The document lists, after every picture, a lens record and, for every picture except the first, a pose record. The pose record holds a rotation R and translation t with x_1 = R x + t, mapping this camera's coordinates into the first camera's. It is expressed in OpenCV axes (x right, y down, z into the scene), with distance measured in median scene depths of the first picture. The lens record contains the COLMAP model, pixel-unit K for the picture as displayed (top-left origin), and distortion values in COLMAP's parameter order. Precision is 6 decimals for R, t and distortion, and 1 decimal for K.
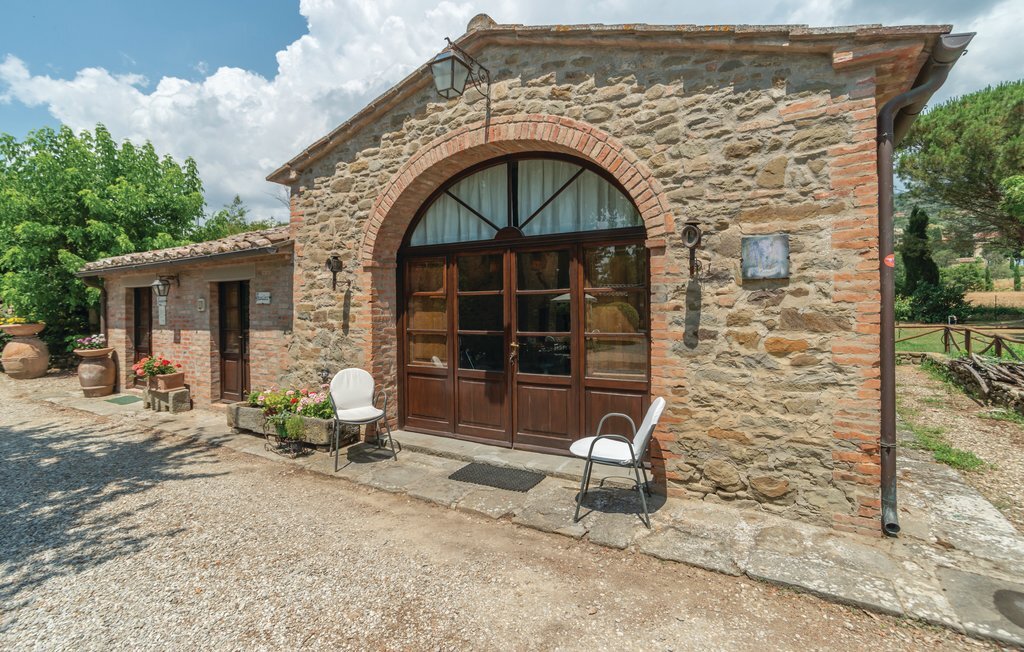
lens RADIAL K [[505.2, 0, 511.0], [0, 505.2, 308.3], [0, 0, 1]] dist [-0.000548, 0.000297]
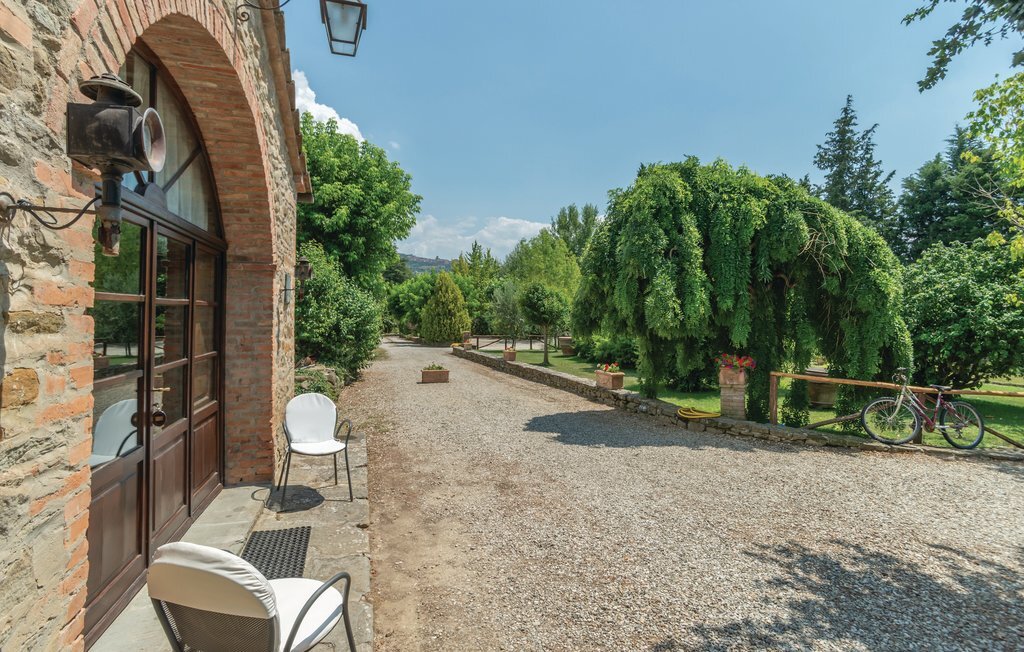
lens RADIAL K [[505.2, 0, 511.0], [0, 505.2, 308.3], [0, 0, 1]] dist [-0.000548, 0.000297]
pose [[-0.745765, 0.005922, 0.666183, -0.973098], [-0.006888, 0.999838, -0.016599, -0.017485], [-0.666174, -0.016968, -0.745604, 1.670413]]
